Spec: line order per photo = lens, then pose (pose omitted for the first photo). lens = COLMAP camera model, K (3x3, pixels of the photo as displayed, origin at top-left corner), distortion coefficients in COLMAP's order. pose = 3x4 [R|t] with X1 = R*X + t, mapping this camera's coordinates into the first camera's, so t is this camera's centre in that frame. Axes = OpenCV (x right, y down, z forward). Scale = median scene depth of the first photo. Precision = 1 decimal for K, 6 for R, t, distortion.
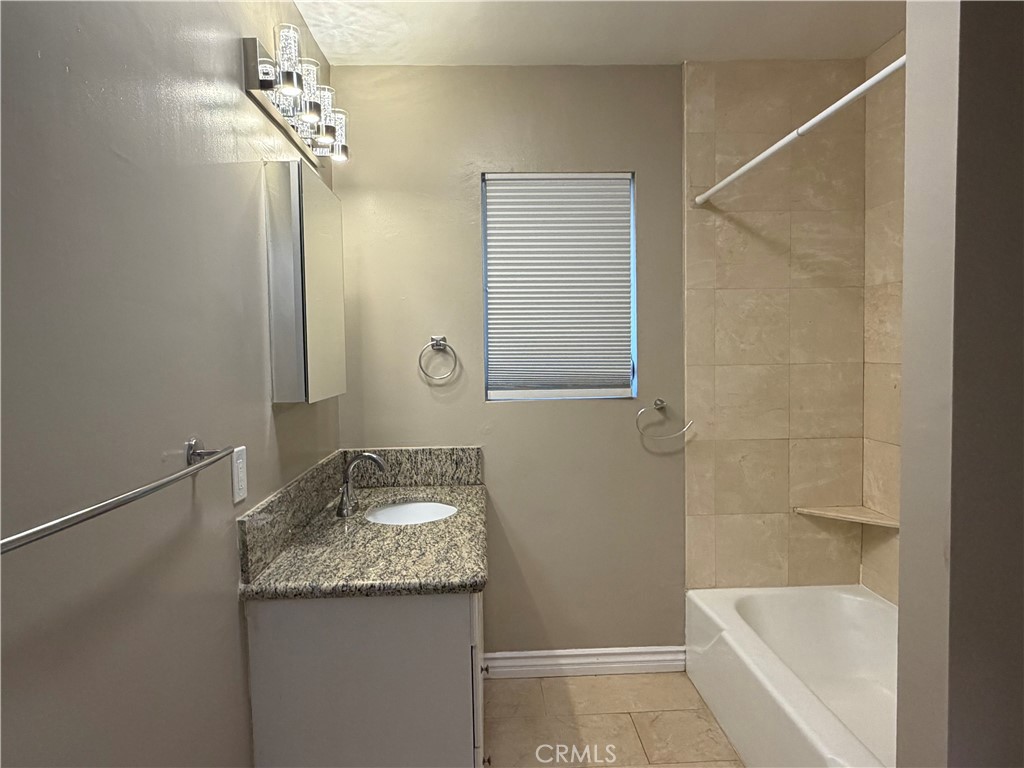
lens RADIAL K [[657.7, 0, 512.0], [0, 657.7, 384.0], [0, 0, 1]] dist [0.026180, -0.000535]
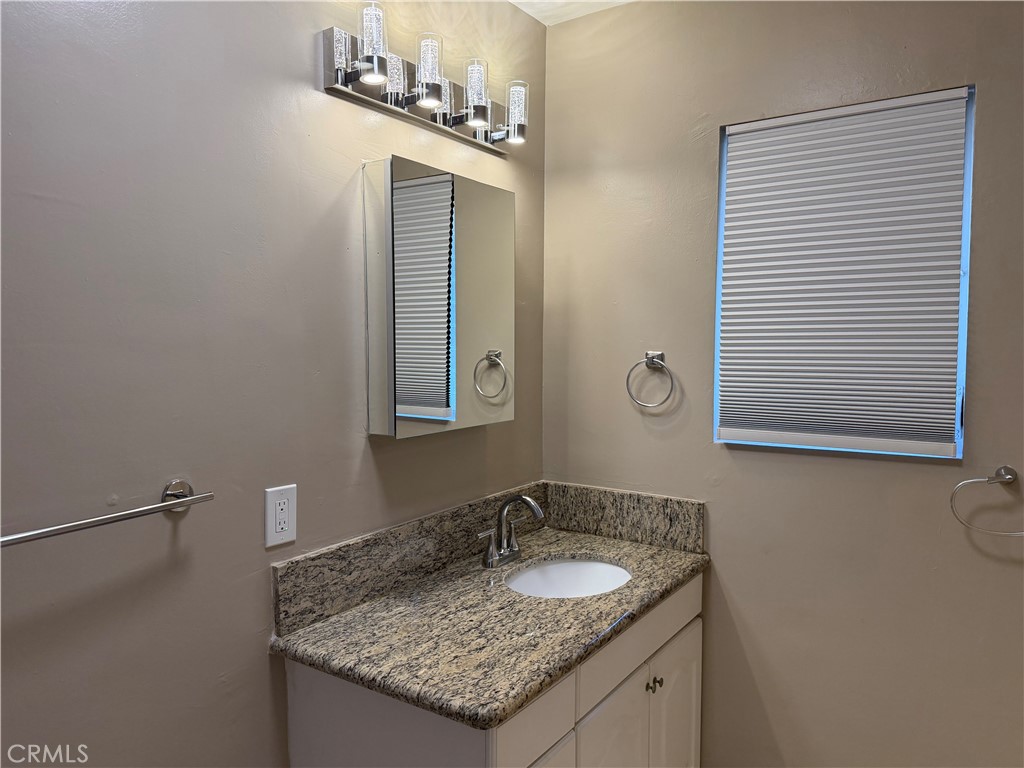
lens RADIAL K [[716.8, 0, 512.0], [0, 716.8, 384.0], [0, 0, 1]] dist [0.091146, -0.117491]
pose [[0.805249, 0.052213, -0.590633, 0.253628], [-0.042339, 0.998636, 0.030558, -0.053132], [0.591423, 0.000400, 0.806361, 0.222652]]
